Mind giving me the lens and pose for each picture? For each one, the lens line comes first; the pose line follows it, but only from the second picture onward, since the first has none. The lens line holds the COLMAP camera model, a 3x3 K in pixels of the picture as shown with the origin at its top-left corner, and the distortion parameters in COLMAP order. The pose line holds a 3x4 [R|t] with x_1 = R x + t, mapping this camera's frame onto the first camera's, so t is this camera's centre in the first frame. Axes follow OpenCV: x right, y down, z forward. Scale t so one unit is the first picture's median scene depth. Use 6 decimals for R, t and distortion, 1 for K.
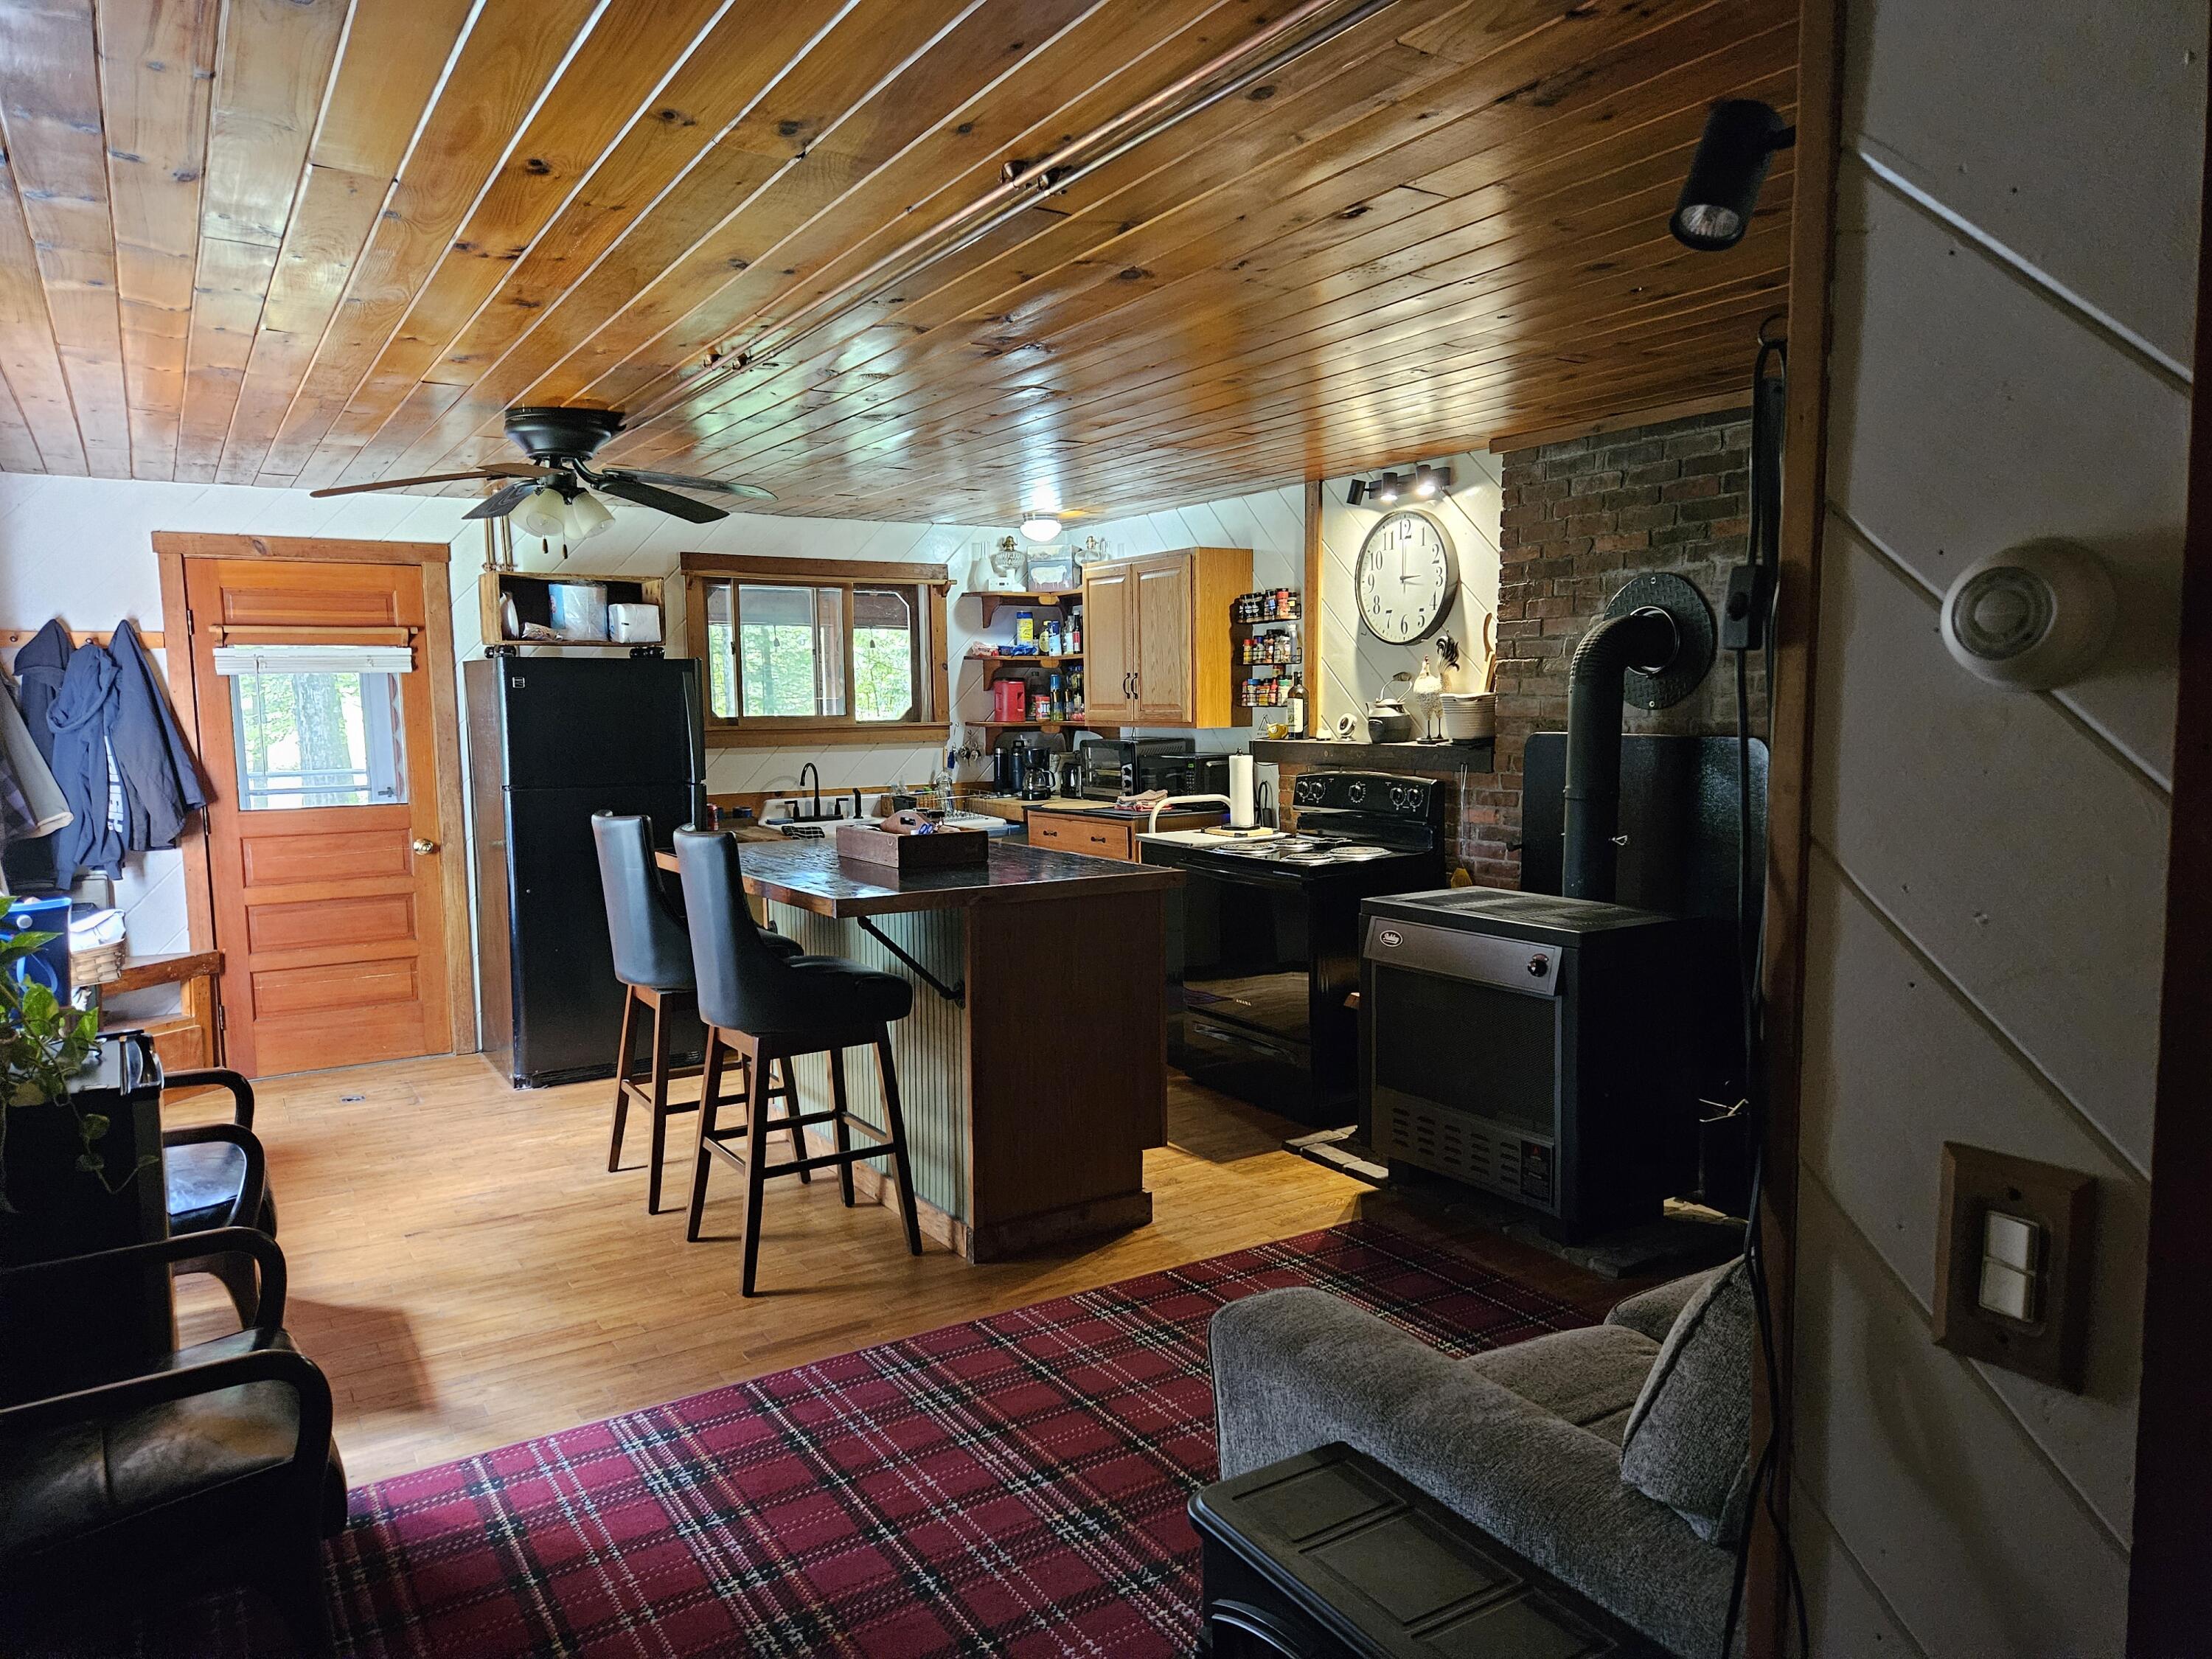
lens RADIAL K [[1494.8, 0, 1108.0], [0, 1494.8, 843.9], [0, 0, 1]] dist [0.061834, -0.056136]
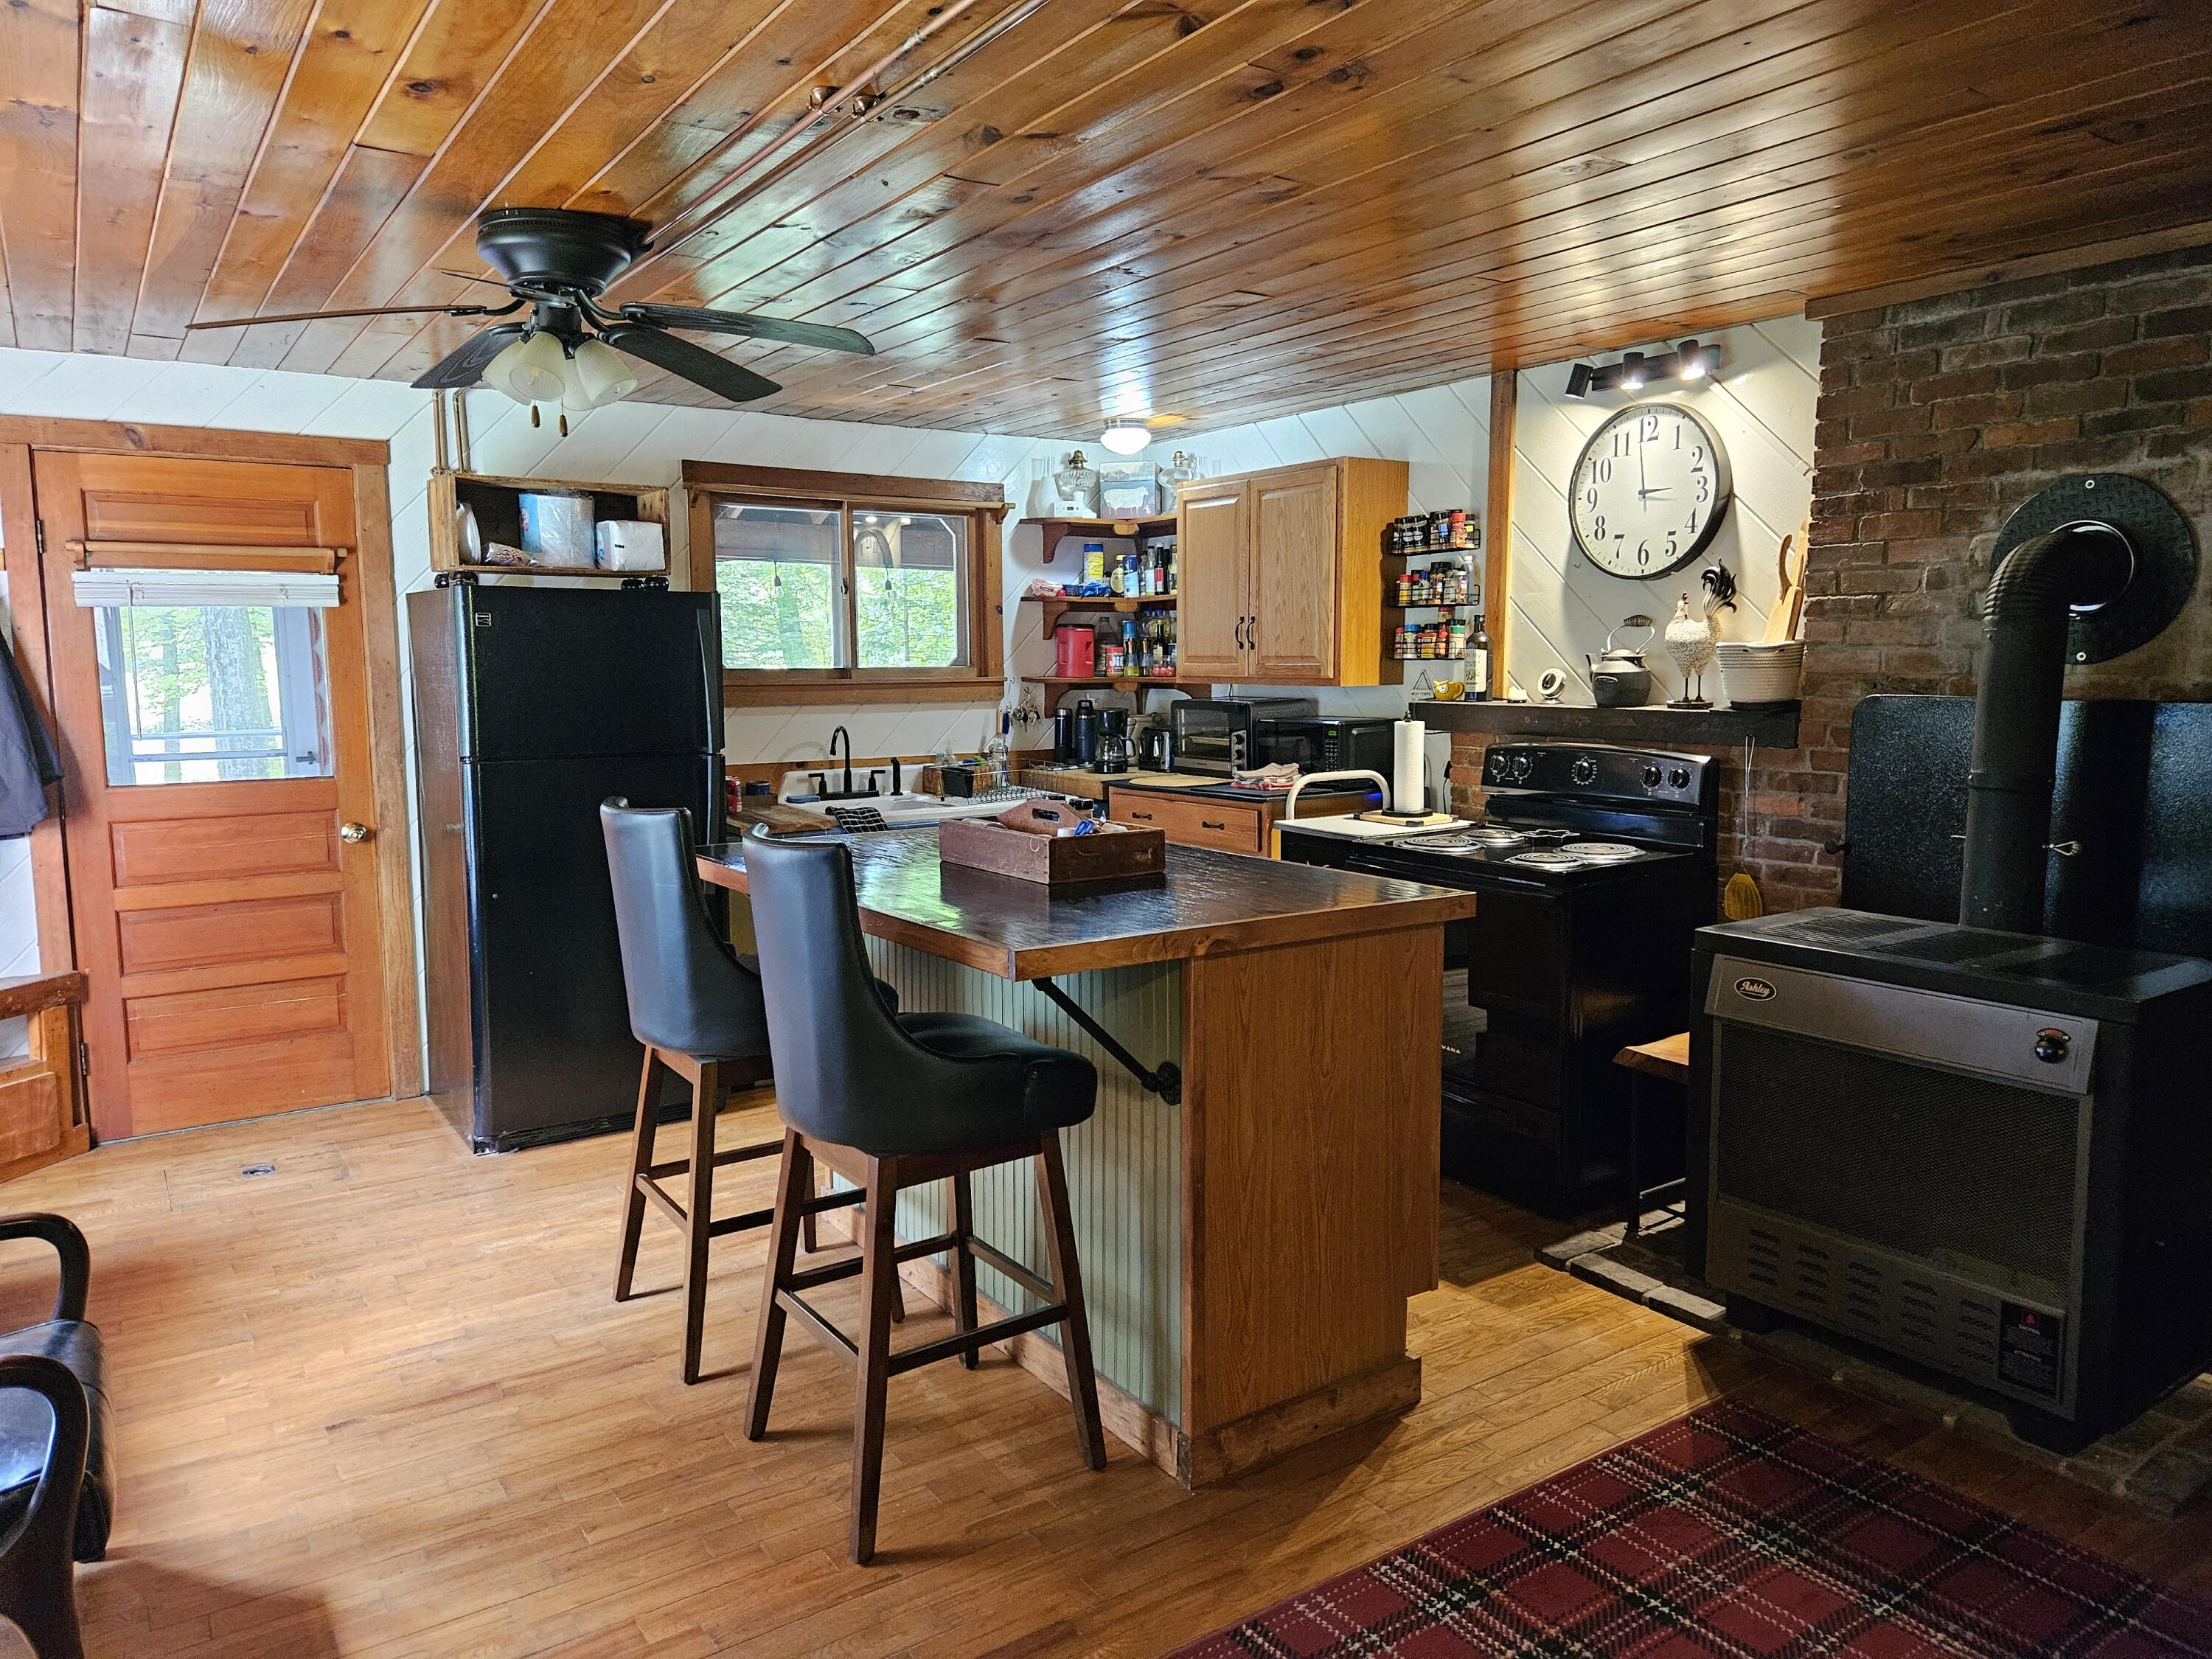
lens RADIAL K [[1494.8, 0, 1089.8], [0, 1494.8, 812.5], [0, 0, 1]] dist [0.061834, -0.056136]
pose [[0.999540, 0.004403, 0.030002, -0.108149], [-0.004617, 0.999964, 0.007085, -0.017135], [-0.029969, -0.007220, 0.999525, 0.232770]]
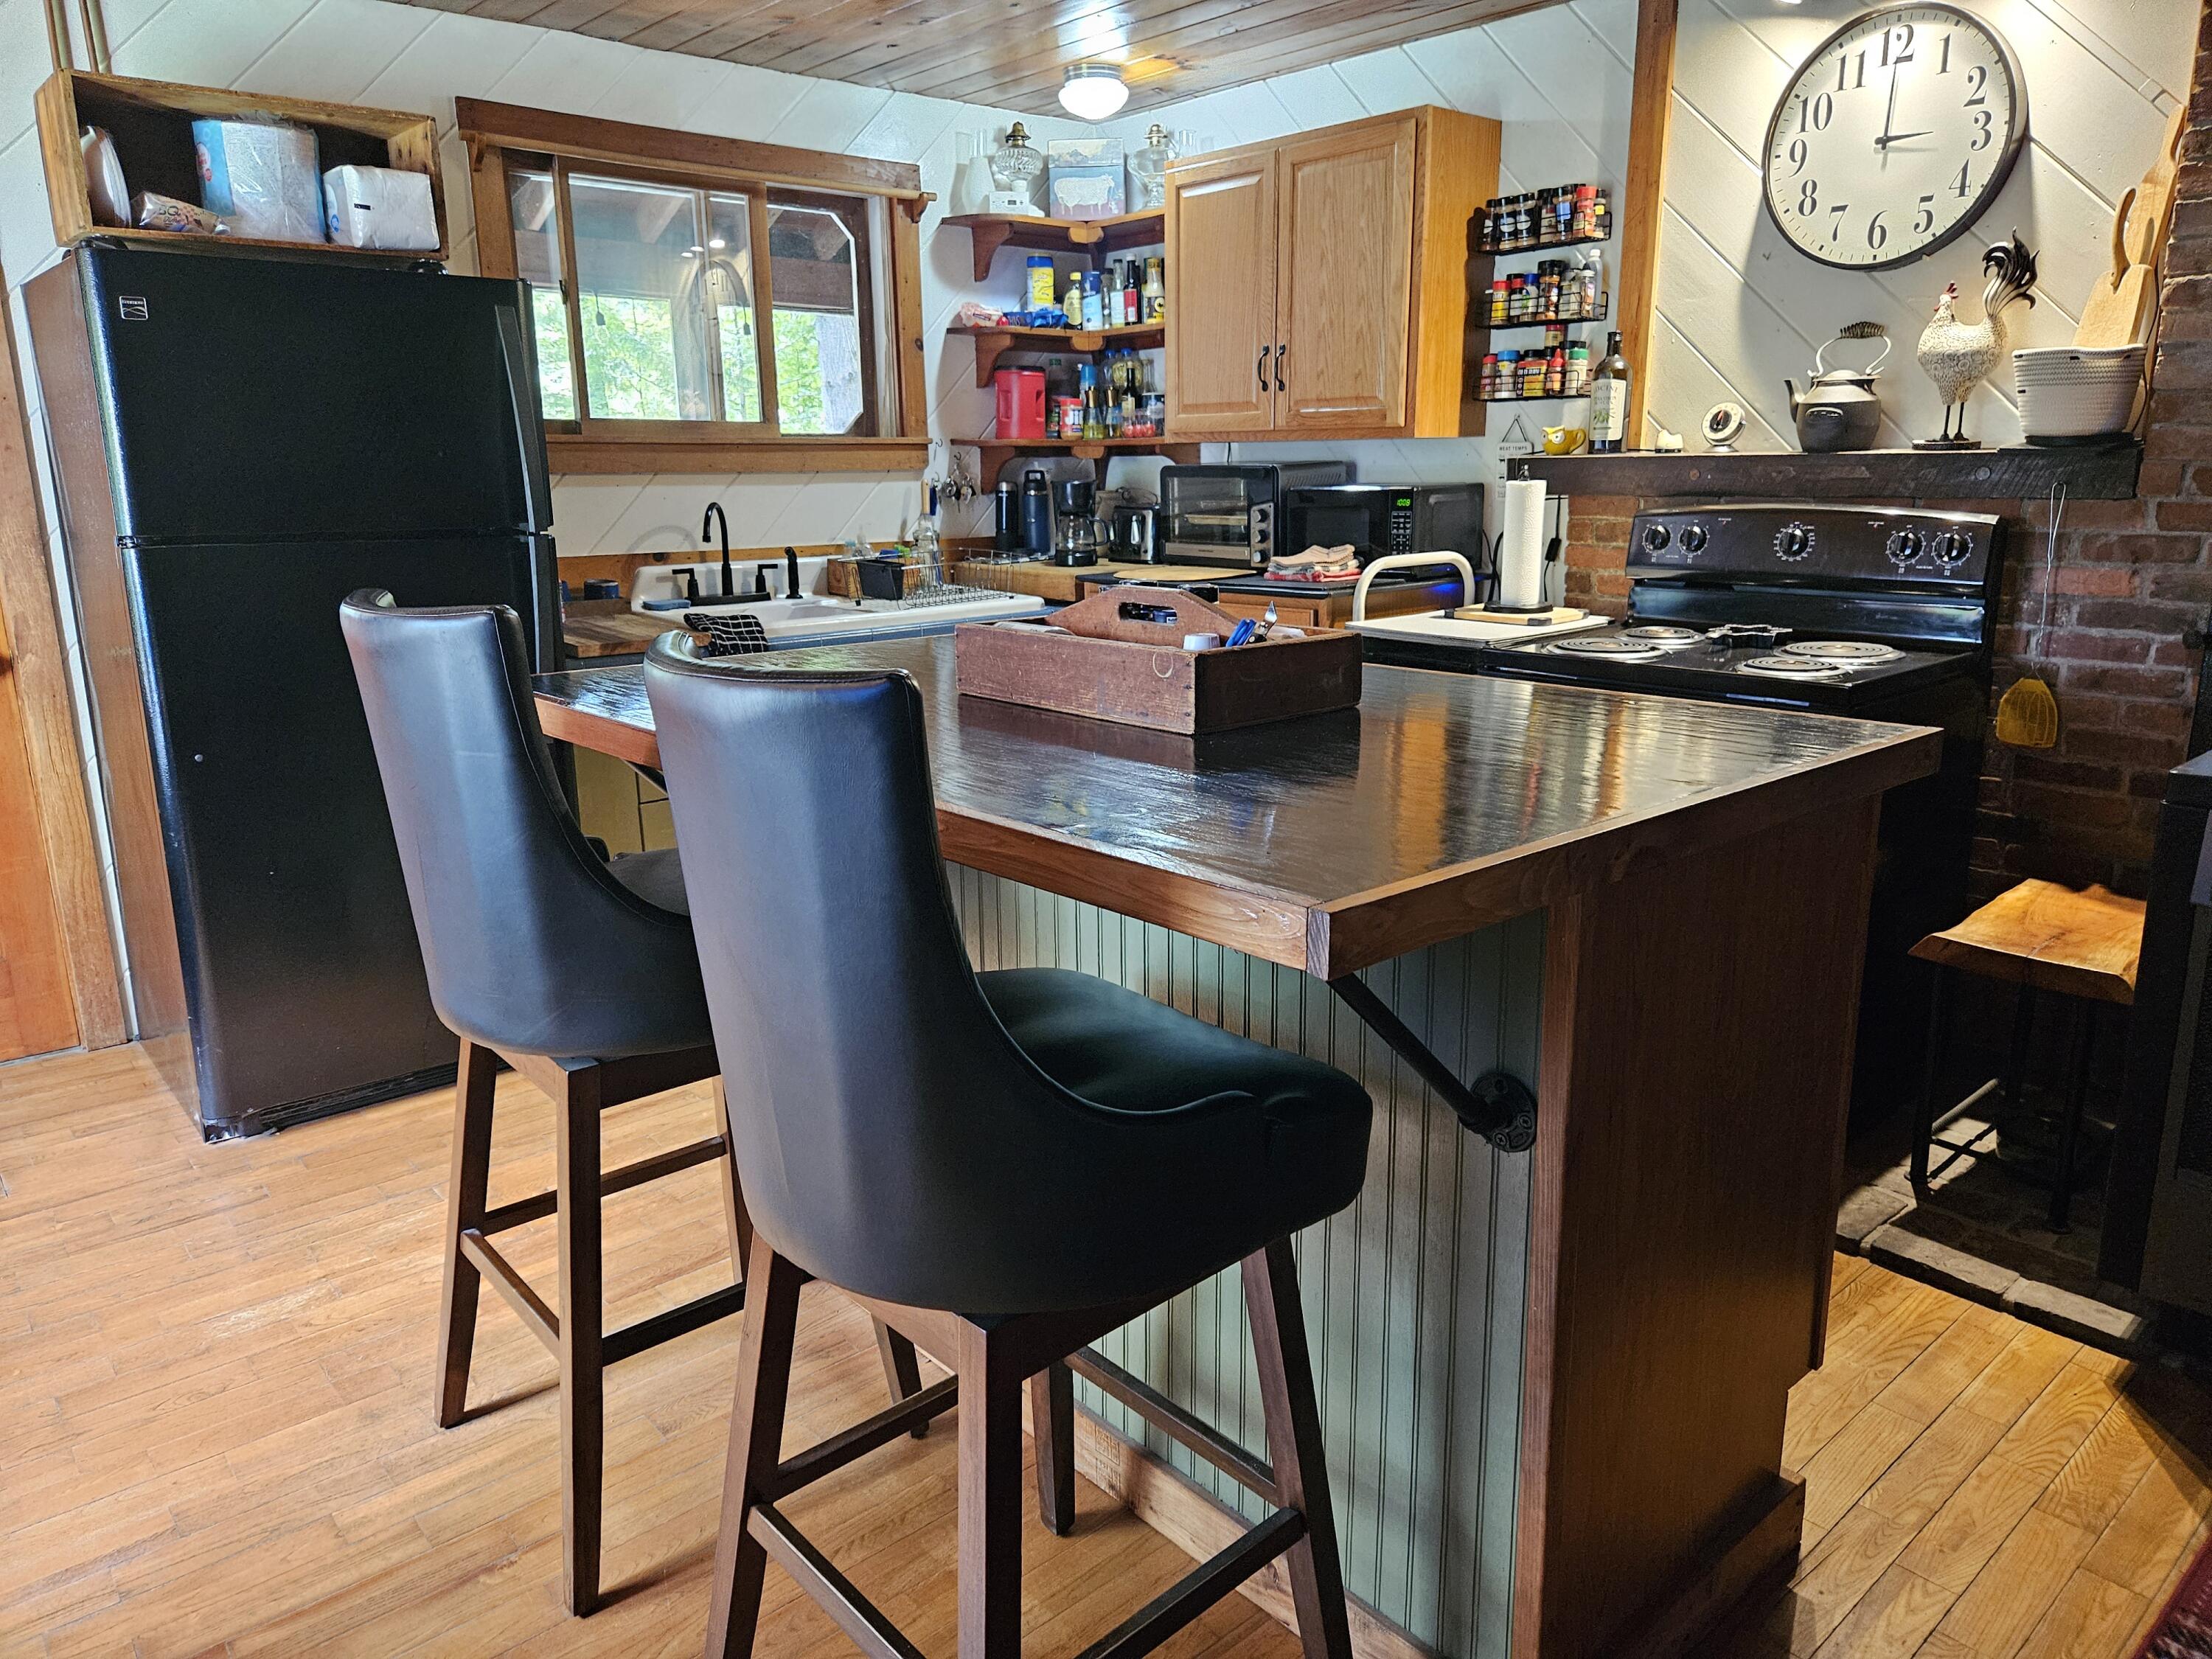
lens RADIAL K [[1494.8, 0, 1123.1], [0, 1494.8, 810.4], [0, 0, 1]] dist [0.061834, -0.056136]
pose [[0.987058, -0.032850, 0.156962, -0.167543], [0.012231, 0.991365, 0.130562, -0.011749], [-0.159896, -0.126952, 0.978936, 0.470705]]
